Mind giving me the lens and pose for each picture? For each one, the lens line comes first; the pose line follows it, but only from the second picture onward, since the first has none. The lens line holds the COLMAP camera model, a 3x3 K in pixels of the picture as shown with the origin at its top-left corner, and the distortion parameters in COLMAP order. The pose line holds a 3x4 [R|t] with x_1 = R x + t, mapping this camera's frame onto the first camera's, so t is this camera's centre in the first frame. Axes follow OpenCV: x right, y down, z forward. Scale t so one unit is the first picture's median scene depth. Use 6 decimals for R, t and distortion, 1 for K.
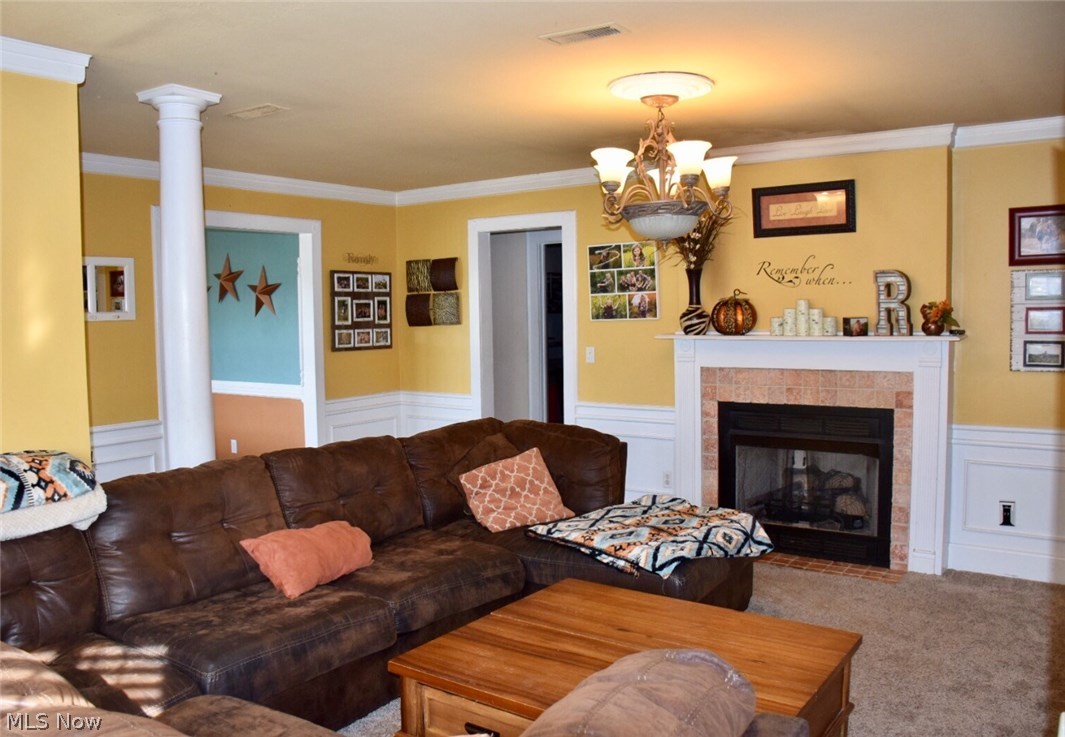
lens RADIAL K [[867.1, 0, 532.5], [0, 867.1, 368.5], [0, 0, 1]] dist [-0.162025, 0.195245]
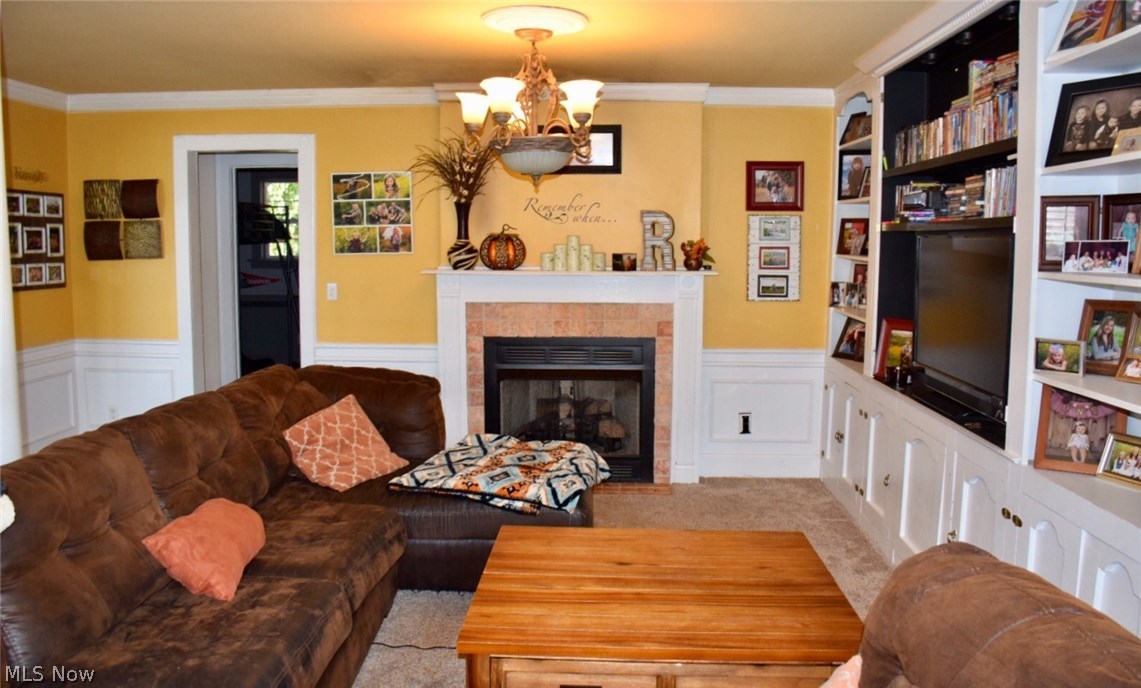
lens RADIAL K [[890.4, 0, 569.6], [0, 890.4, 313.3], [0, 0, 1]] dist [-0.101319, 0.009529]
pose [[0.844766, -0.025377, 0.534533, -0.273699], [0.018845, 0.999666, 0.017678, -0.005613], [-0.534803, -0.004861, 0.844963, 0.083983]]
